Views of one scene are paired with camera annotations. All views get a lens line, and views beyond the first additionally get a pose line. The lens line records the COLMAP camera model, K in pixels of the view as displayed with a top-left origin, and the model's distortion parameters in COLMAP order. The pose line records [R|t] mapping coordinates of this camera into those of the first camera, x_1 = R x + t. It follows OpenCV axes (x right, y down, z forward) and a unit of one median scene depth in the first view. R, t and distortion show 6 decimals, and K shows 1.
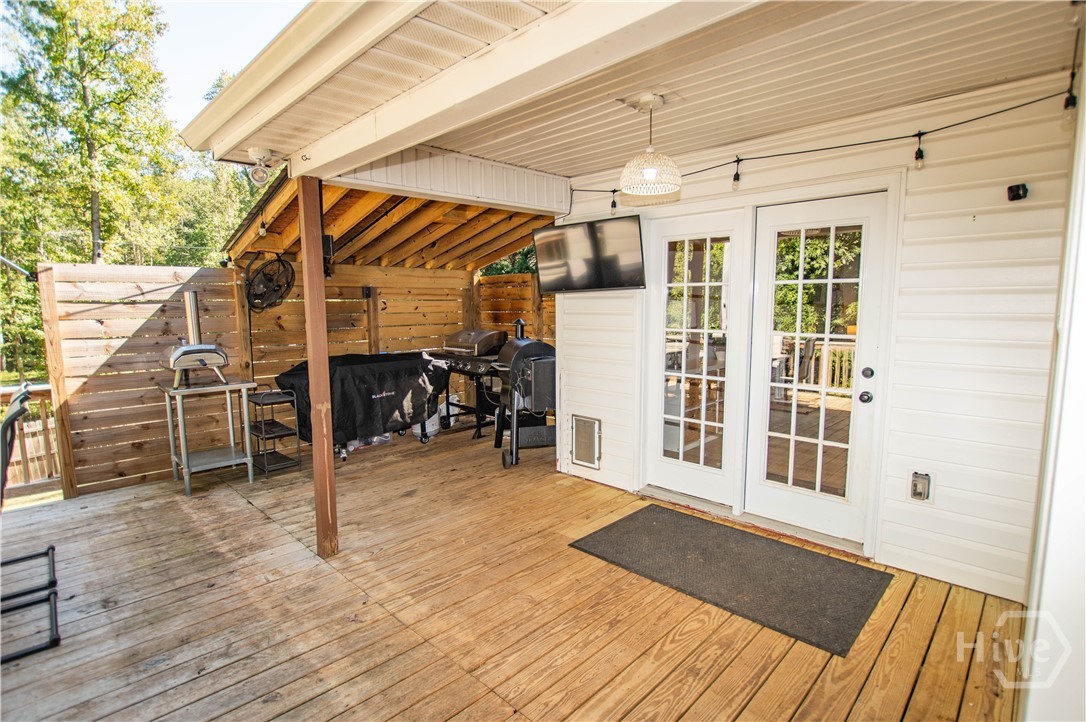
lens RADIAL K [[531.6, 0, 551.0], [0, 531.6, 364.6], [0, 0, 1]] dist [-0.020244, 0.002716]
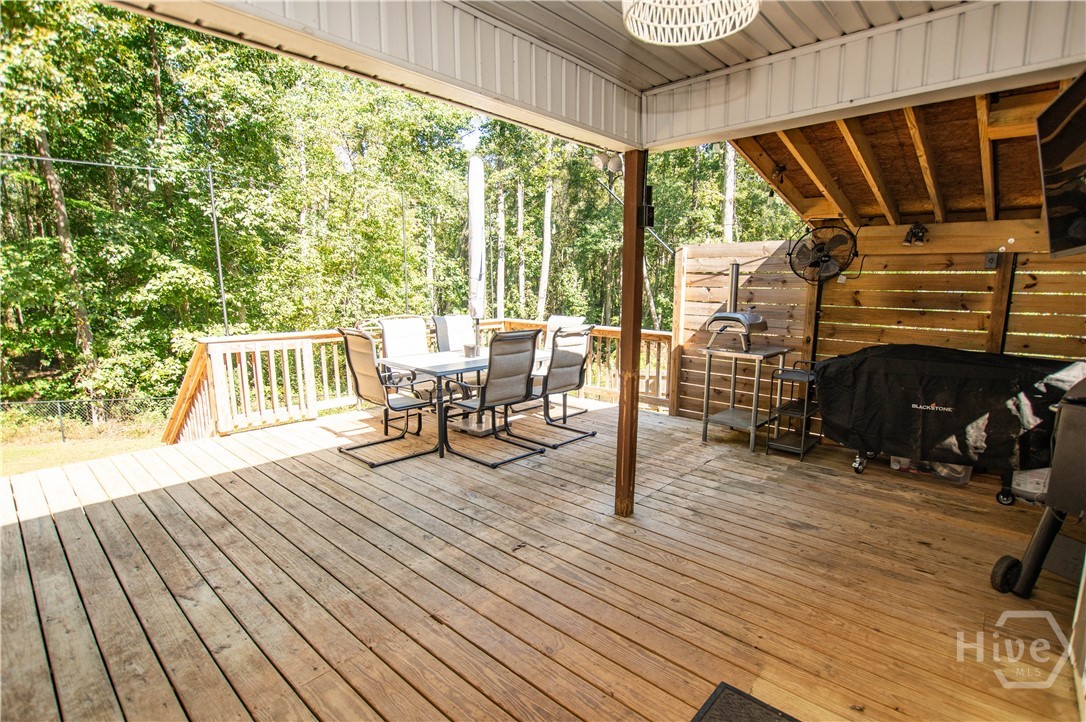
lens RADIAL K [[531.6, 0, 551.0], [0, 531.6, 364.6], [0, 0, 1]] dist [-0.020244, 0.002716]
pose [[0.041698, 0.166880, -0.985095, 0.450933], [-0.115738, 0.980122, 0.161139, -0.070043], [0.992404, 0.107294, 0.060184, 0.599225]]
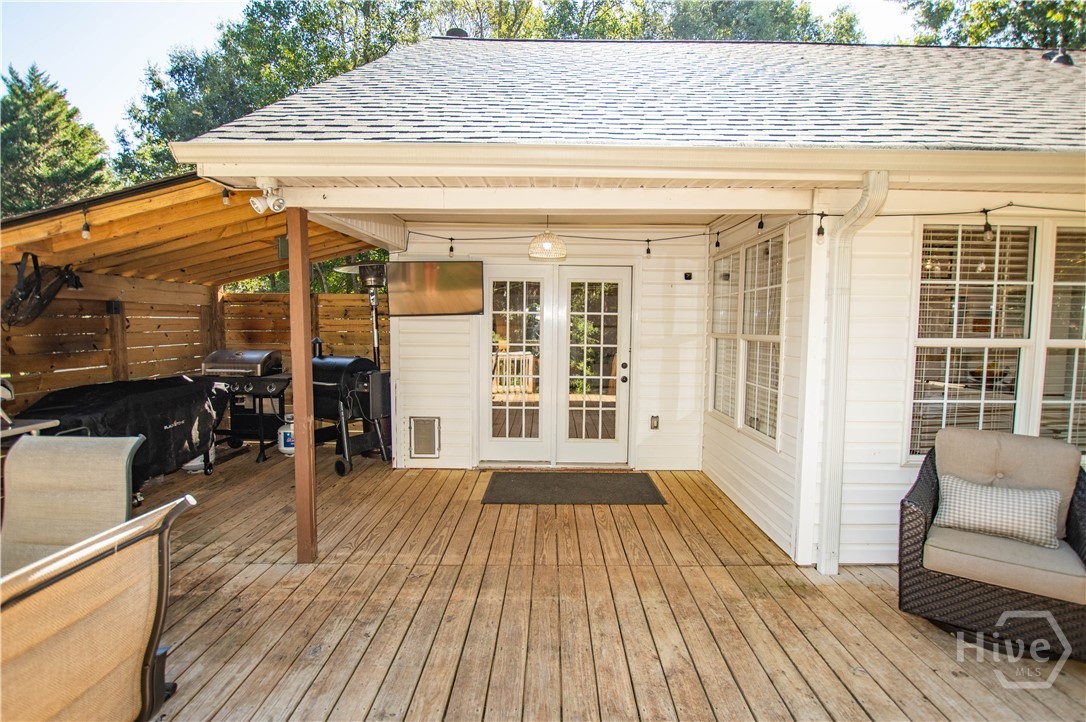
lens RADIAL K [[531.6, 0, 551.0], [0, 531.6, 364.6], [0, 0, 1]] dist [-0.020244, 0.002716]
pose [[0.716946, -0.042933, 0.695805, -0.625993], [0.065654, 0.997824, -0.006080, 0.005012], [-0.694030, 0.050042, 0.718205, -0.093507]]
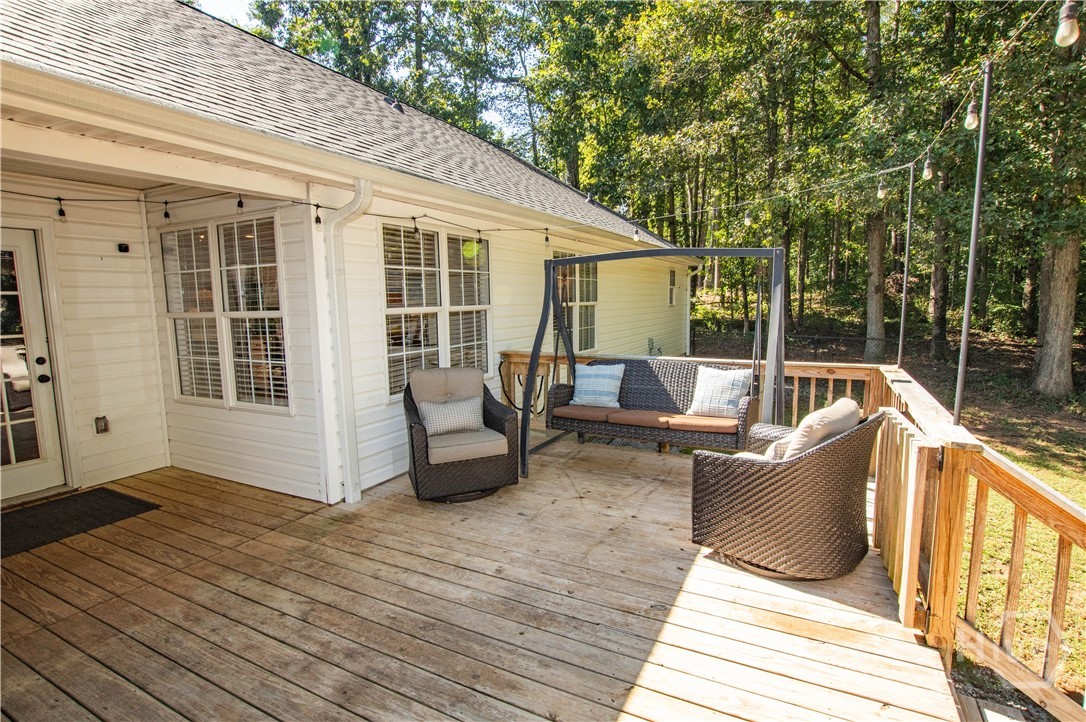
lens RADIAL K [[531.6, 0, 551.0], [0, 531.6, 364.6], [0, 0, 1]] dist [-0.020244, 0.002716]
pose [[-0.292796, -0.108572, 0.949991, -0.805735], [0.122284, 0.981122, 0.149819, -0.011925], [-0.948323, 0.160035, -0.273992, 0.087967]]
